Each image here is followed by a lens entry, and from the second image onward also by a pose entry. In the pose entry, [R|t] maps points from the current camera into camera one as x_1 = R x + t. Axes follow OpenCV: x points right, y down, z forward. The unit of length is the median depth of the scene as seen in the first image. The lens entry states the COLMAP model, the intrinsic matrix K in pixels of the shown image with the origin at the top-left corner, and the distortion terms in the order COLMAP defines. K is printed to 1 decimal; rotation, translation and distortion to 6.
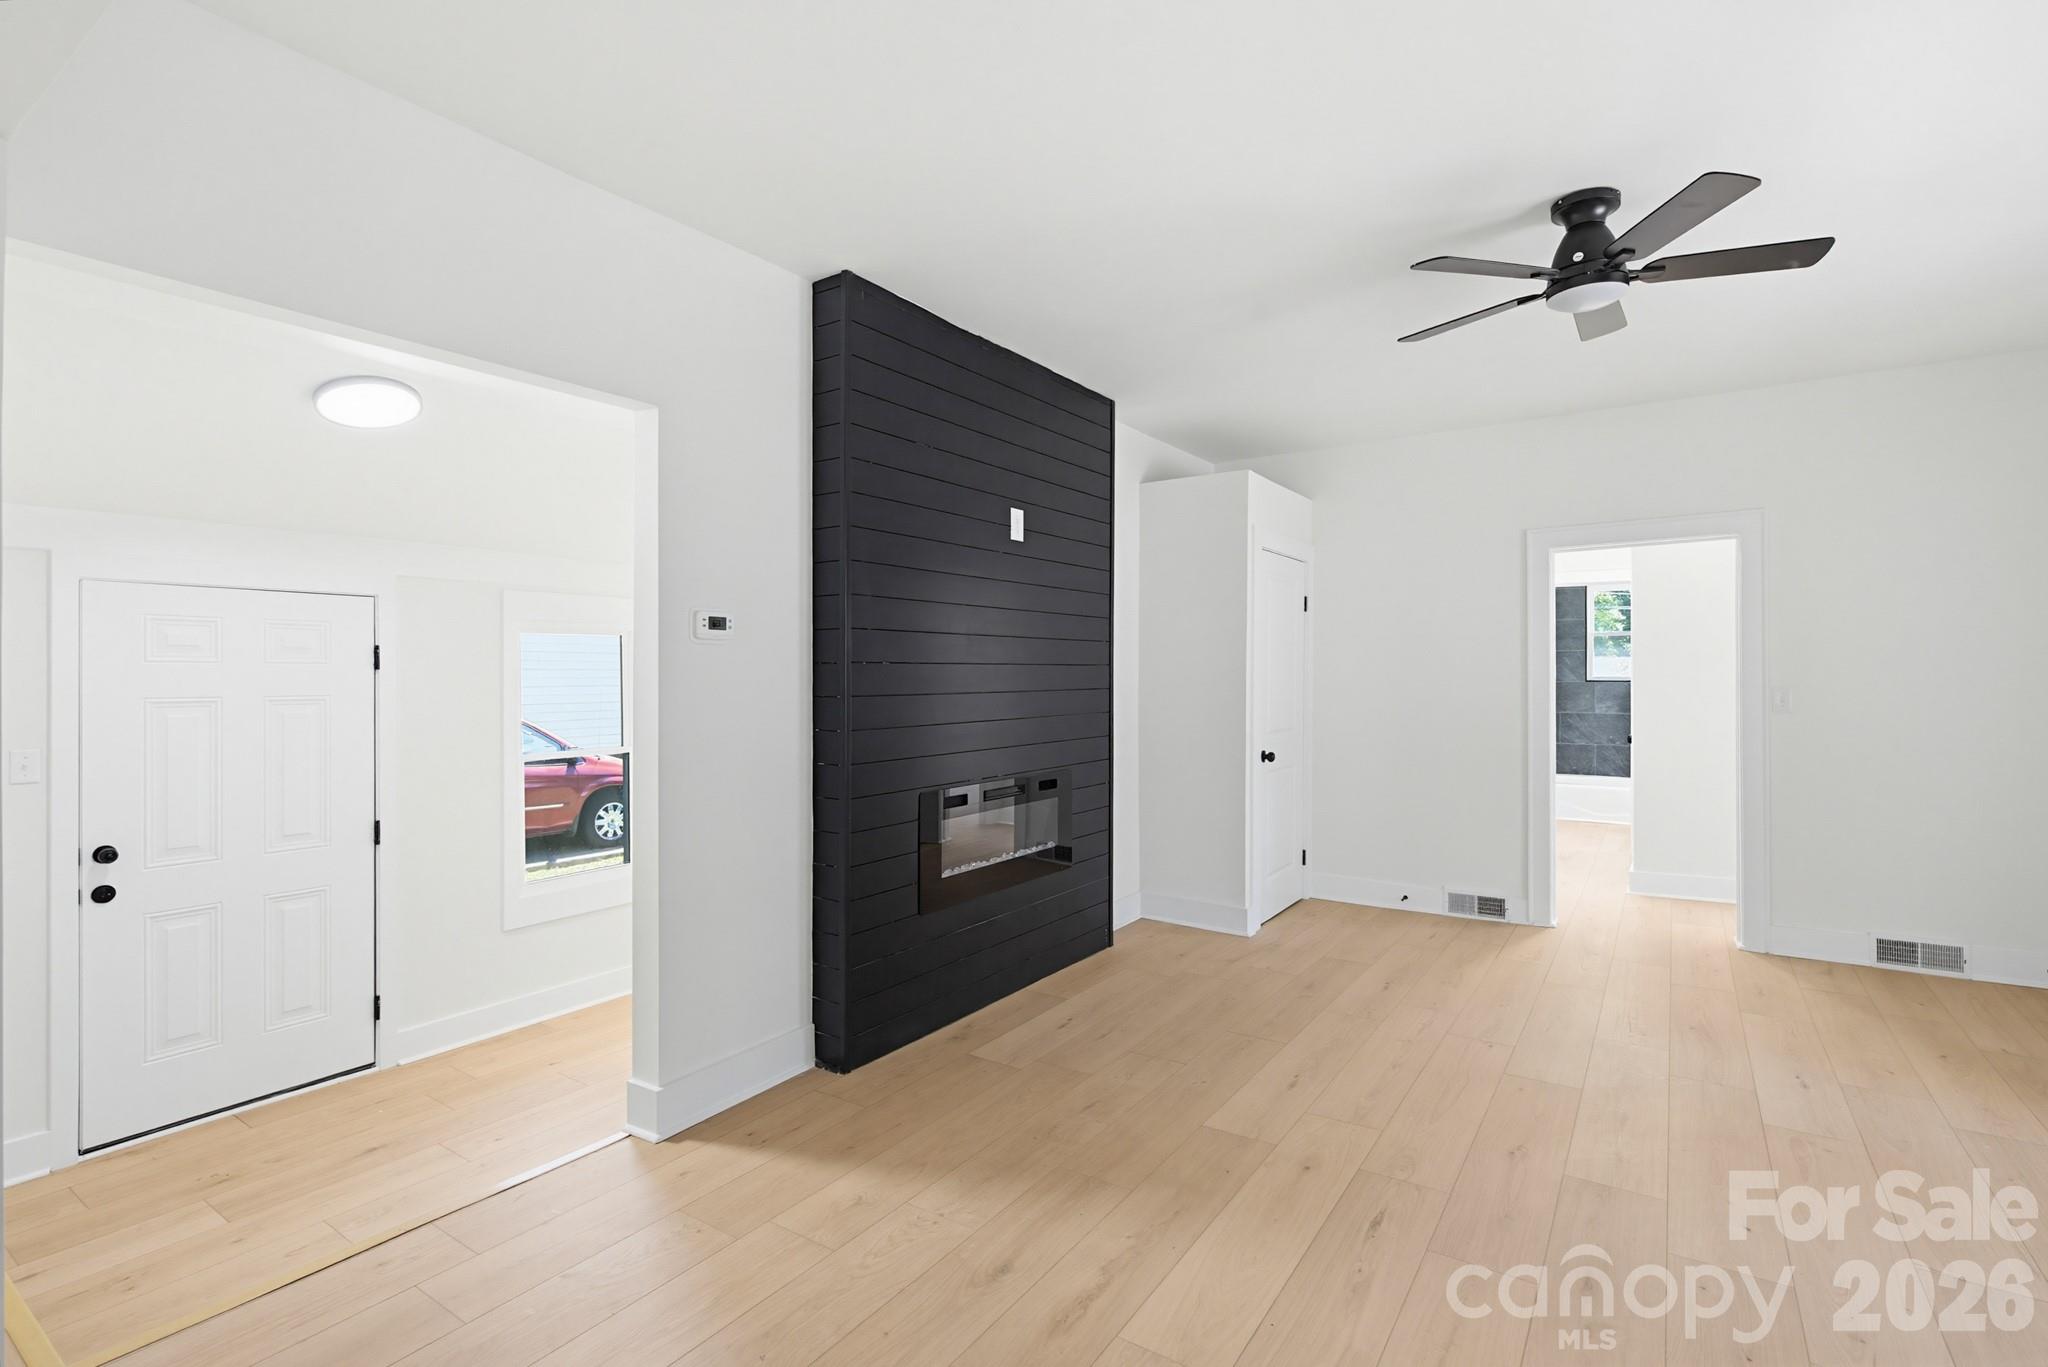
lens RADIAL K [[949.1, 0, 1033.2], [0, 949.1, 673.4], [0, 0, 1]] dist [0.000818, -0.000659]
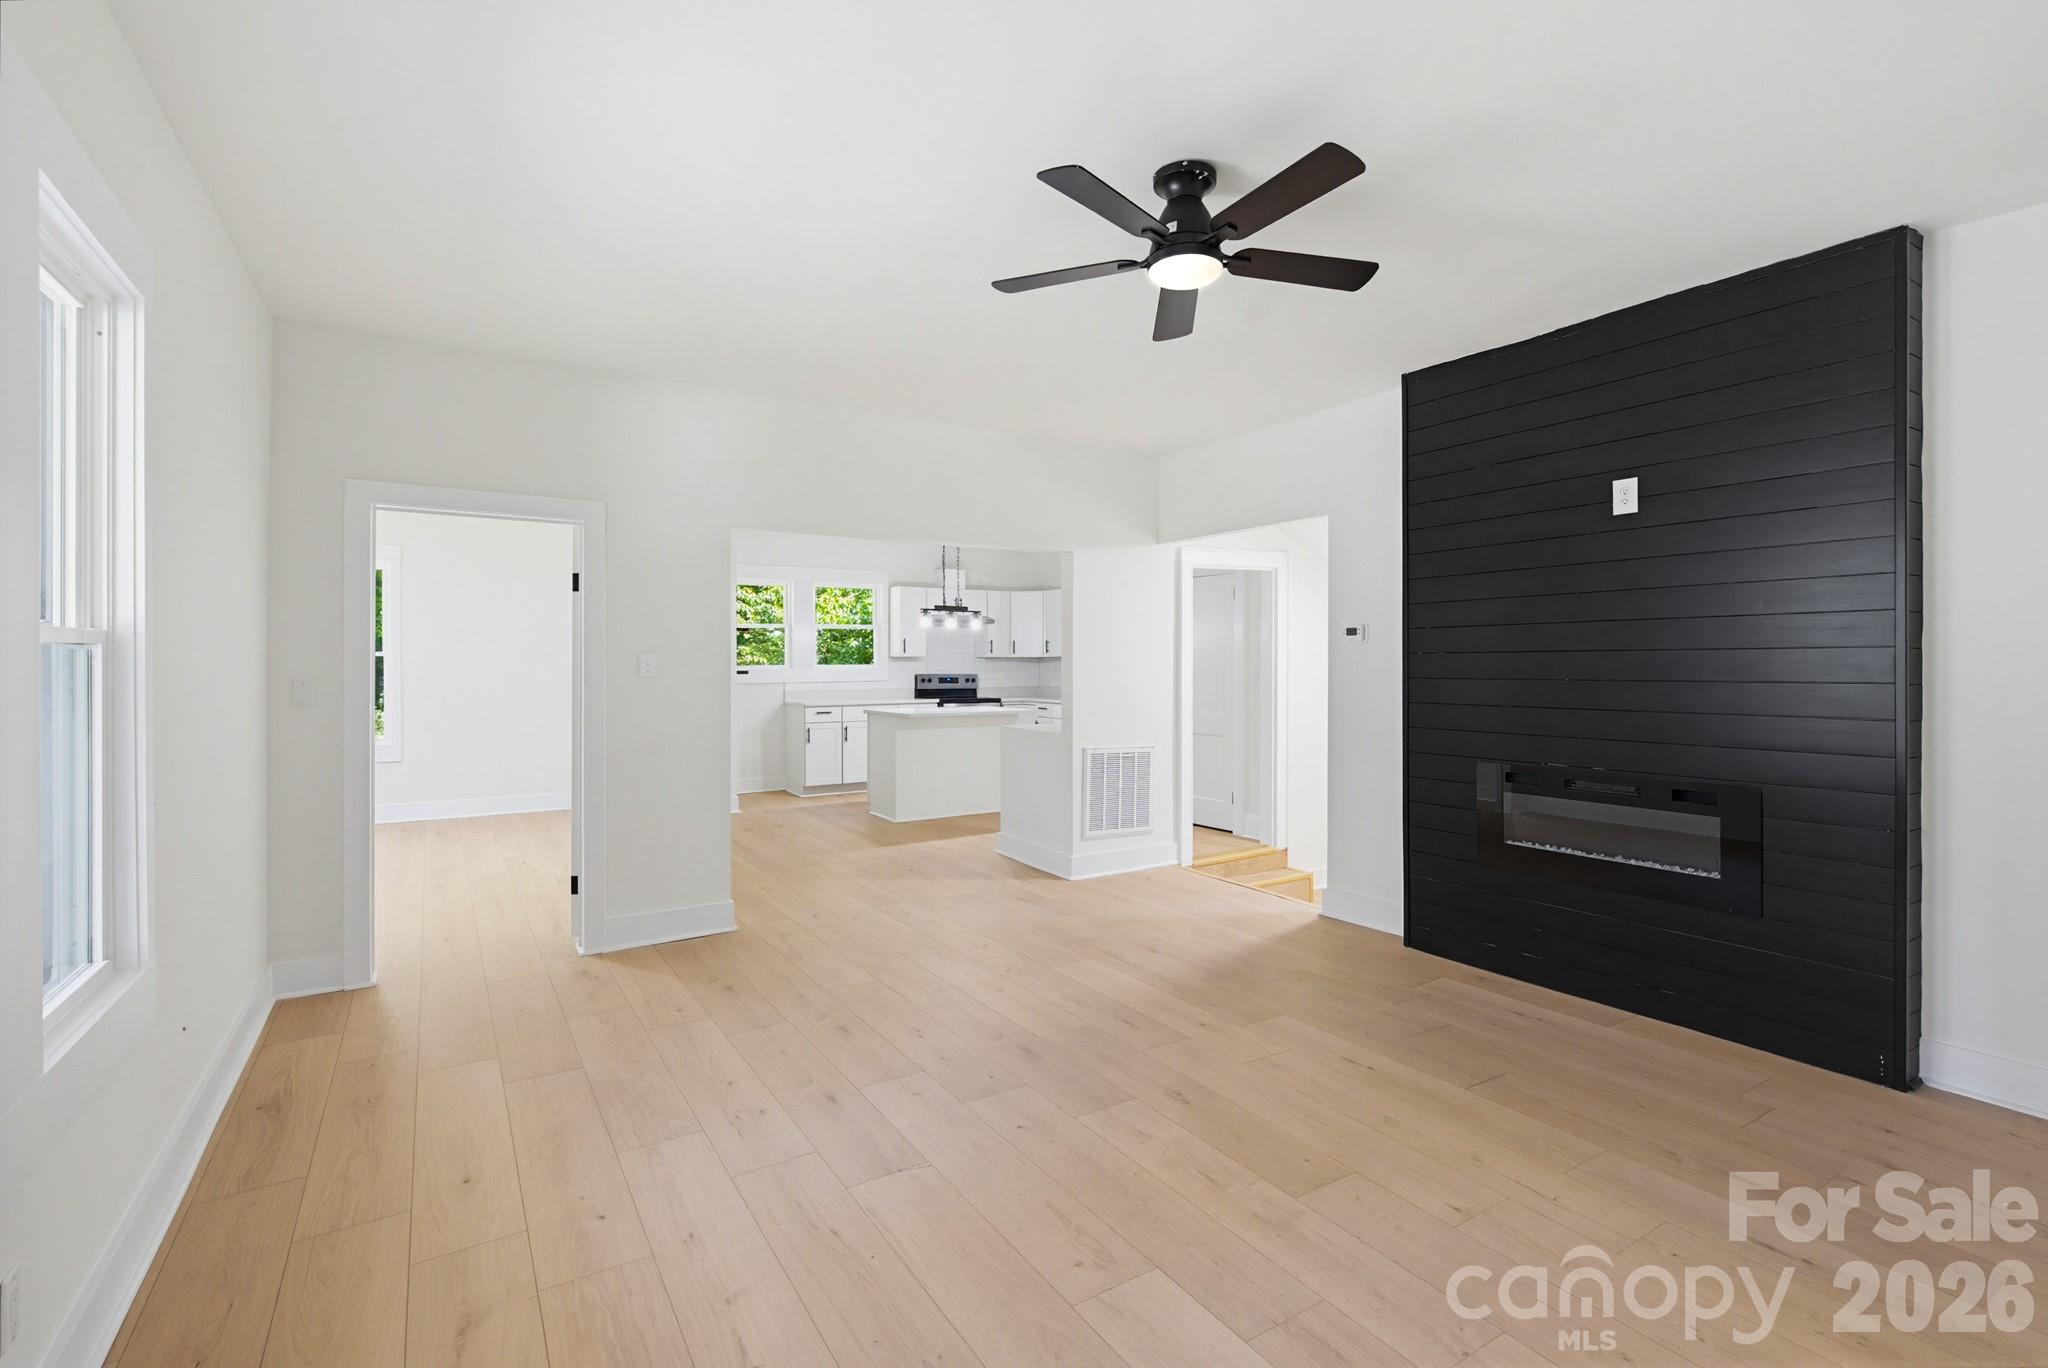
lens RADIAL K [[921.7, 0, 1028.3], [0, 921.7, 675.8], [0, 0, 1]] dist [0.000836, -0.000508]
pose [[-0.390237, 0.016854, -0.920560, 1.017652], [0.006650, 0.999858, 0.015487, -0.003061], [0.920690, -0.000078, -0.390294, 0.819428]]
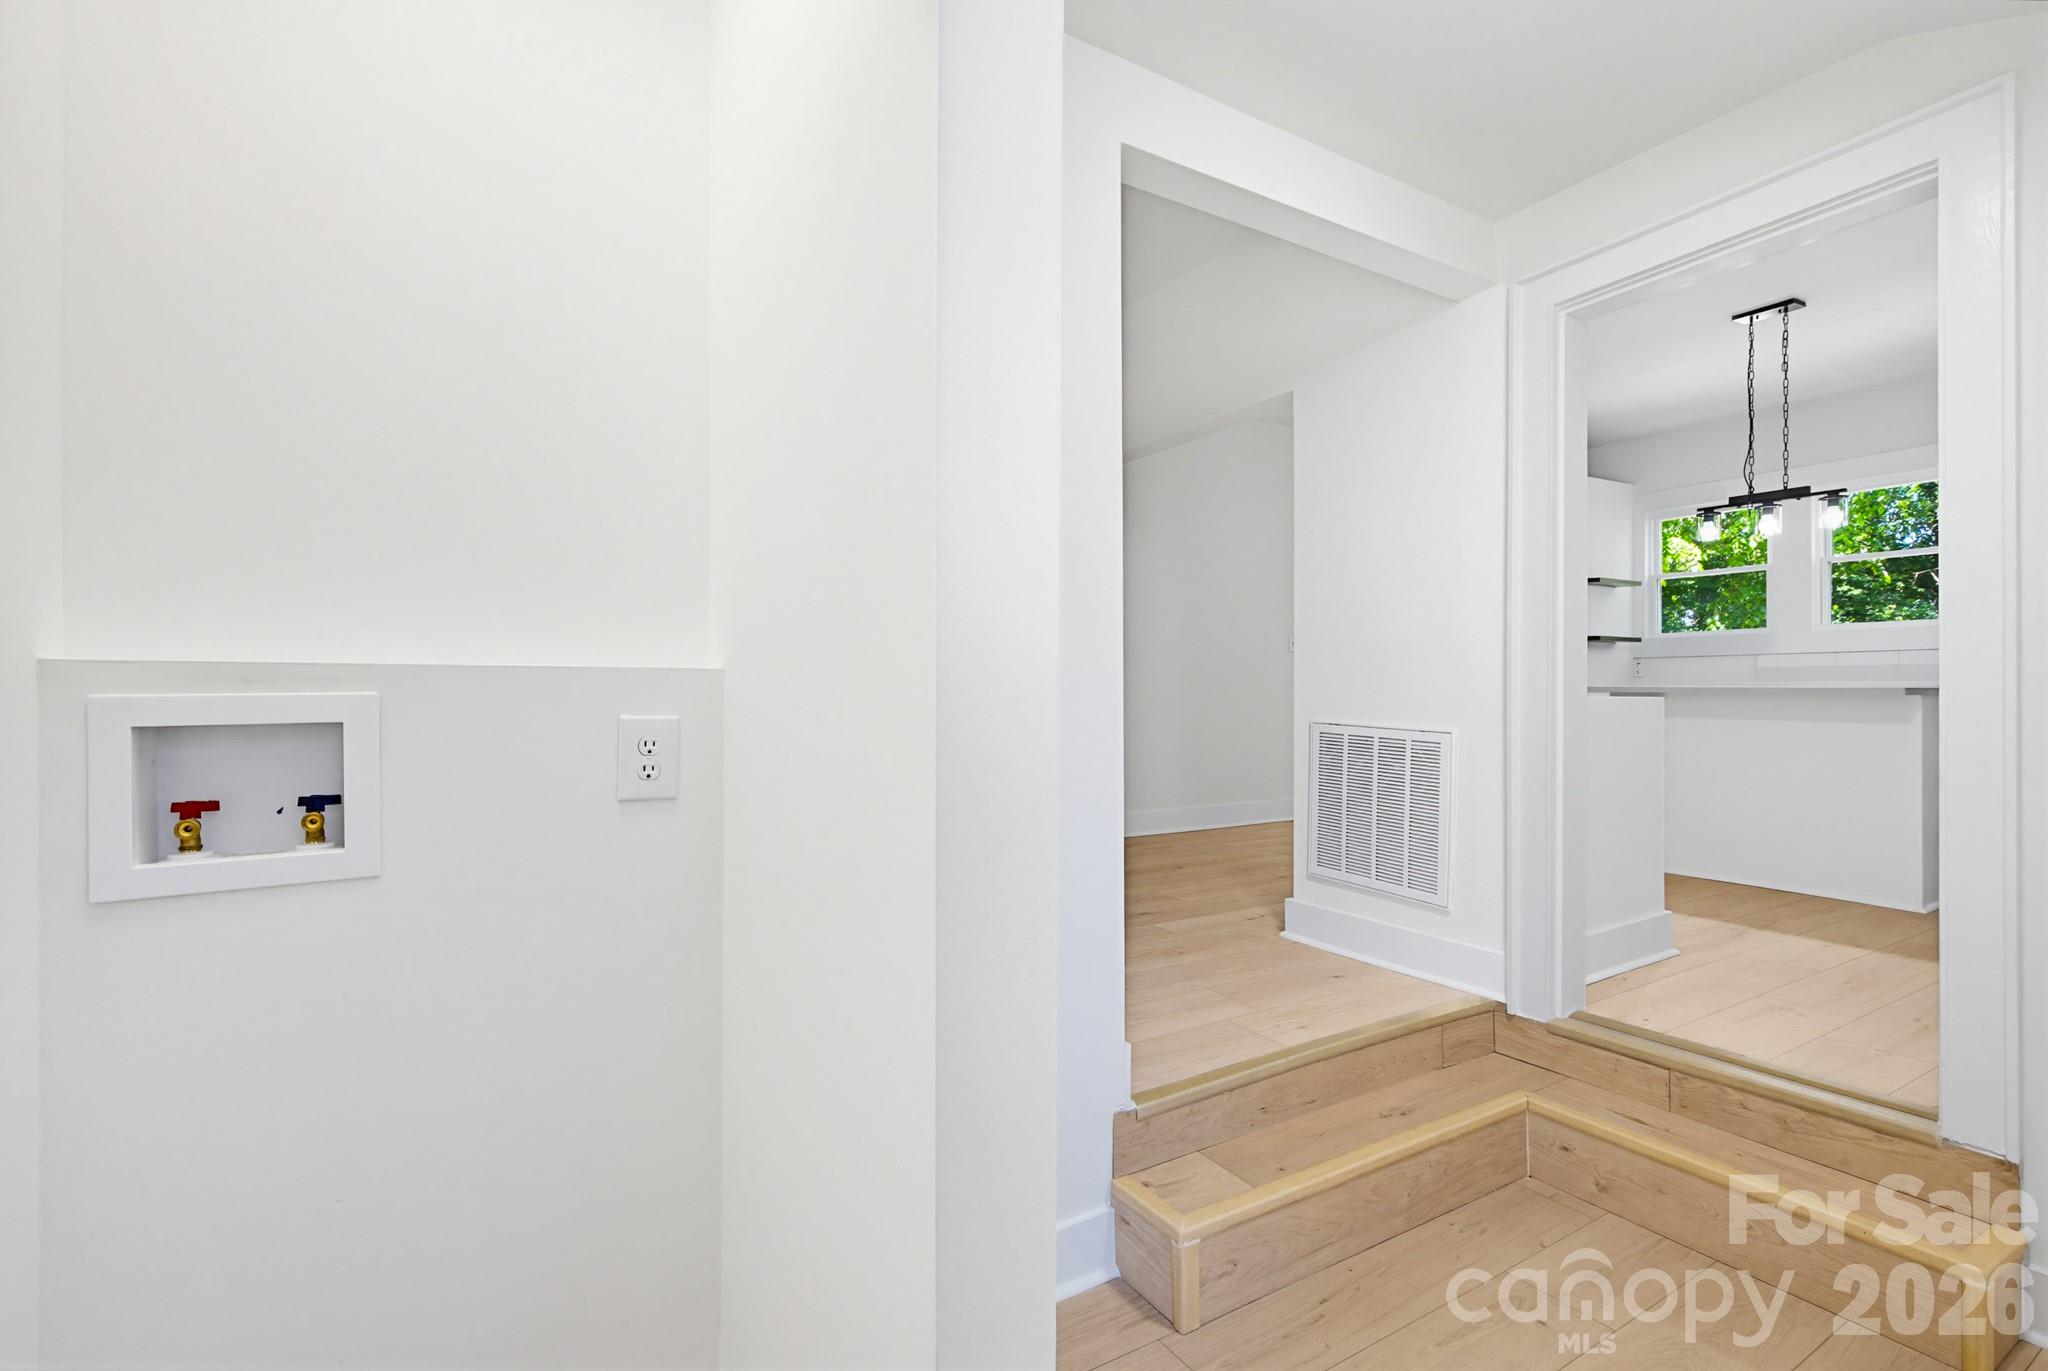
lens RADIAL K [[914.0, 0, 1024.0], [0, 914.0, 685.5], [0, 0, 1]] dist [0.001084, -0.011441]
pose [[-0.906754, -0.001697, 0.421657, -0.459282], [-0.002301, 0.999997, -0.000924, 0.103738], [-0.421654, -0.001808, -0.906755, 1.204923]]
